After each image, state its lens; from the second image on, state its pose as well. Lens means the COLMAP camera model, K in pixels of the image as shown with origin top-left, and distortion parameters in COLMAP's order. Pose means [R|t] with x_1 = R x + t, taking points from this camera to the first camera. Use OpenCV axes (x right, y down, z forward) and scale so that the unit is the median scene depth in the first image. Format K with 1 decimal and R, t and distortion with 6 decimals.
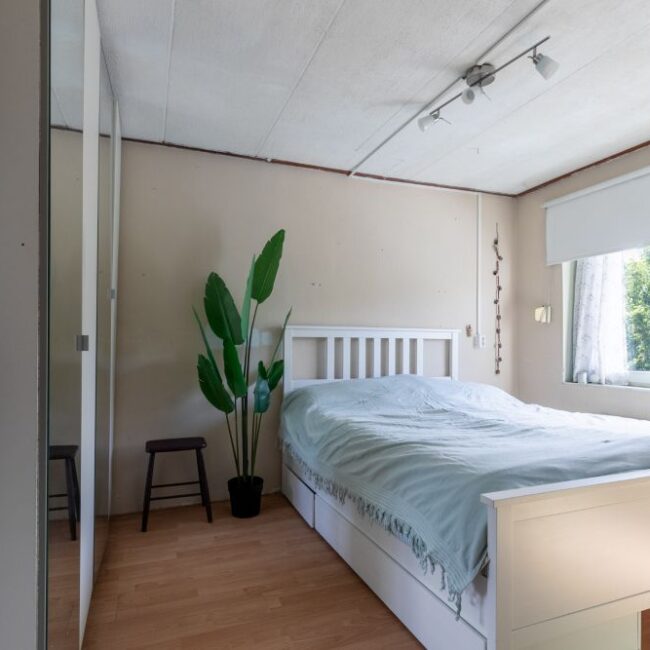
lens RADIAL K [[460.0, 0, 326.6], [0, 460.0, 331.0], [0, 0, 1]] dist [0.017253, -0.009003]
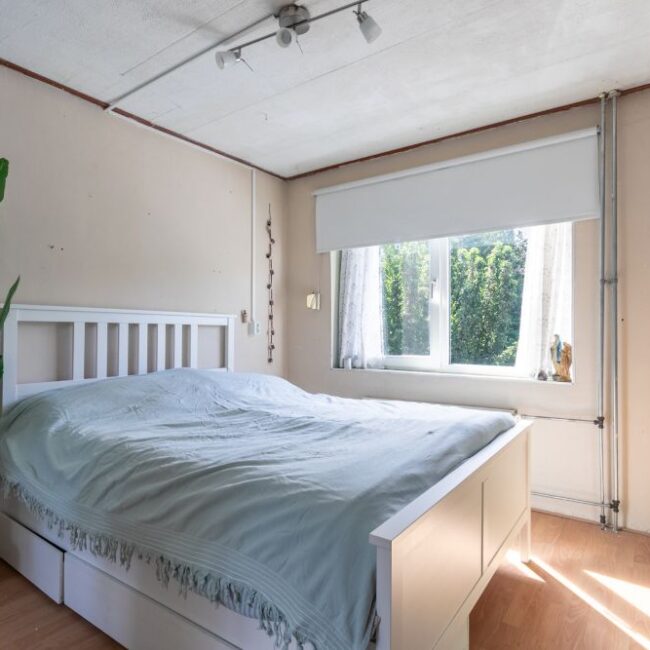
lens RADIAL K [[460.0, 0, 320.1], [0, 460.0, 319.5], [0, 0, 1]] dist [0.017253, -0.009003]
pose [[0.846570, 0.012017, 0.532142, -0.069669], [-0.014573, 0.999894, 0.000603, 0.004163], [-0.532078, -0.008265, 0.846655, 0.212664]]
